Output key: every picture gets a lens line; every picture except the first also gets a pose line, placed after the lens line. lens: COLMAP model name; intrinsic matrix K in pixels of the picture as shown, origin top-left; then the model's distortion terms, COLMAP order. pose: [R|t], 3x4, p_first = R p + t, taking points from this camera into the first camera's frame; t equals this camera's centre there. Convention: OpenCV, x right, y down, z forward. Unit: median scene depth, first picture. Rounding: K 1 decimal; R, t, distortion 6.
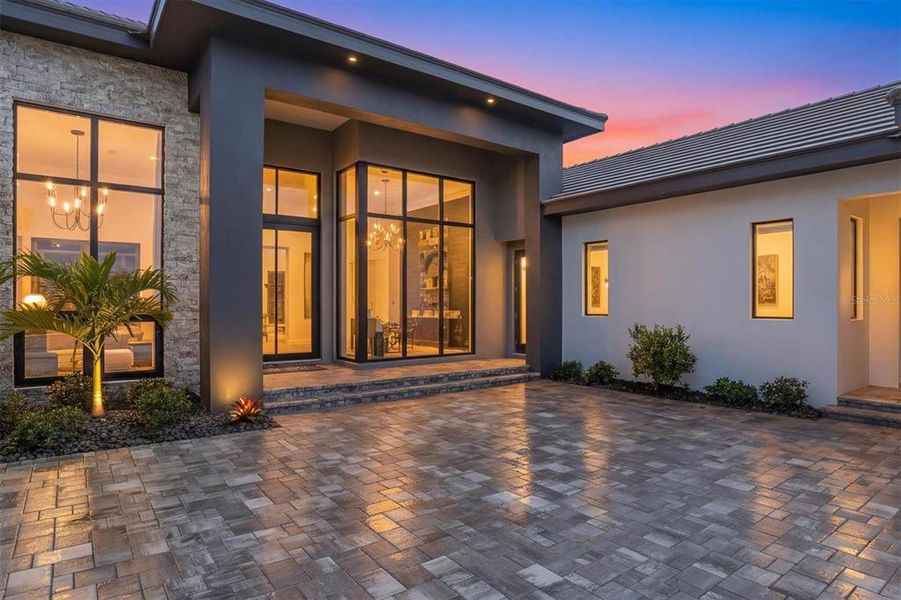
lens RADIAL K [[494.9, 0, 454.1], [0, 494.9, 299.7], [0, 0, 1]] dist [-0.034613, 0.000188]
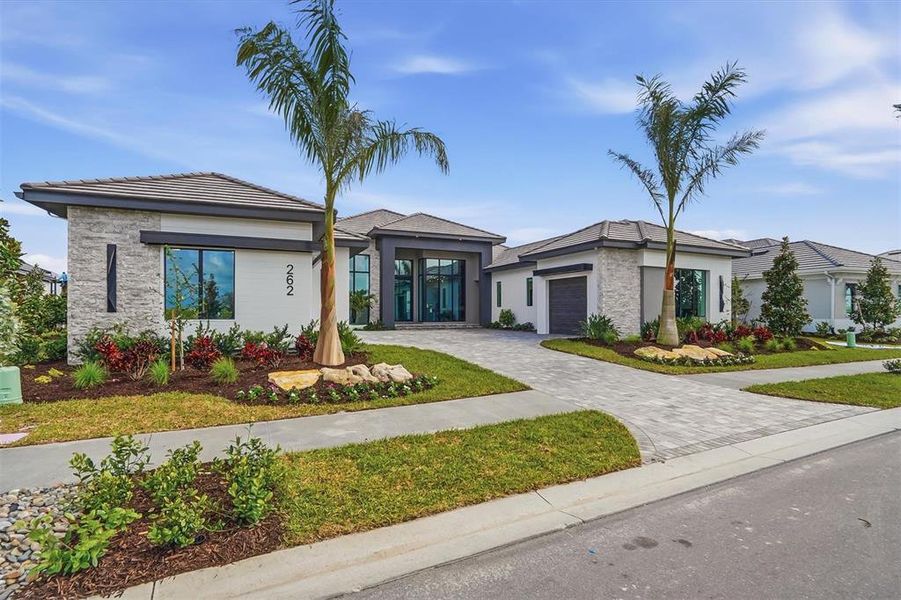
lens RADIAL K [[417.2, 0, 450.5], [0, 417.2, 296.7], [0, 0, 1]] dist [-0.056755, 0.018792]
pose [[0.978448, -0.007250, -0.206364, 0.964799], [0.002387, 0.999714, -0.023805, 0.057370], [0.206478, 0.022800, 0.978186, -2.823453]]
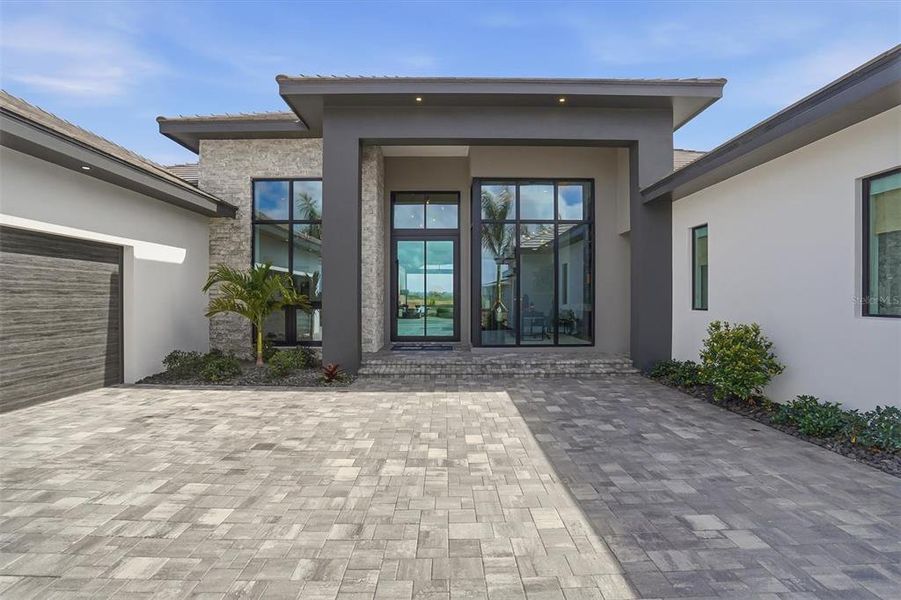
lens RADIAL K [[417.2, 0, 450.5], [0, 417.2, 296.7], [0, 0, 1]] dist [-0.056755, 0.018792]
pose [[0.814034, -0.002838, -0.580810, 0.647018], [0.005042, 0.999985, 0.002180, 0.008728], [0.580795, -0.004702, 0.814036, 0.270656]]
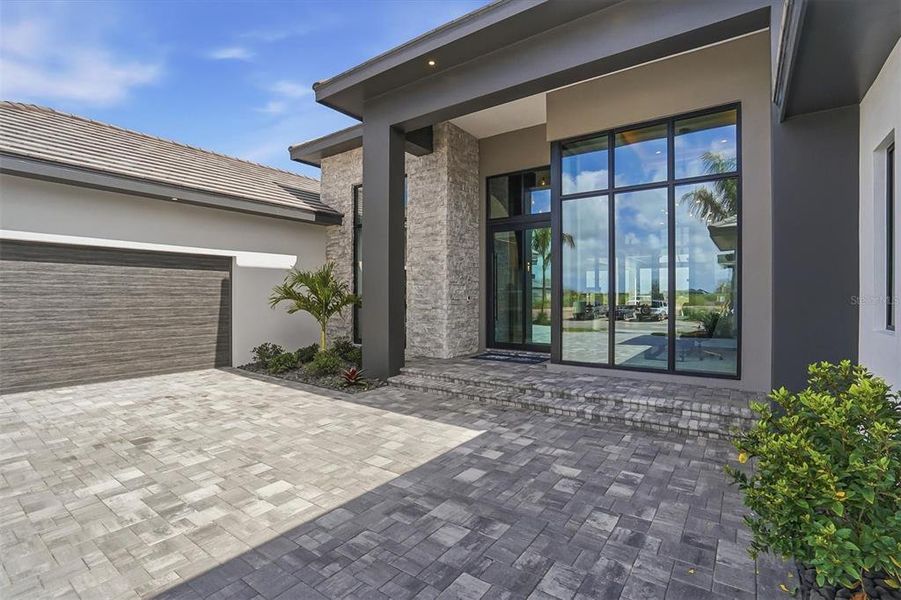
lens RADIAL K [[417.2, 0, 450.5], [0, 417.2, 296.7], [0, 0, 1]] dist [-0.056755, 0.018792]
pose [[0.313105, 0.001544, -0.949717, 0.879413], [0.007810, 0.999961, 0.004200, 0.003752], [0.949686, -0.008732, 0.313080, 1.048262]]
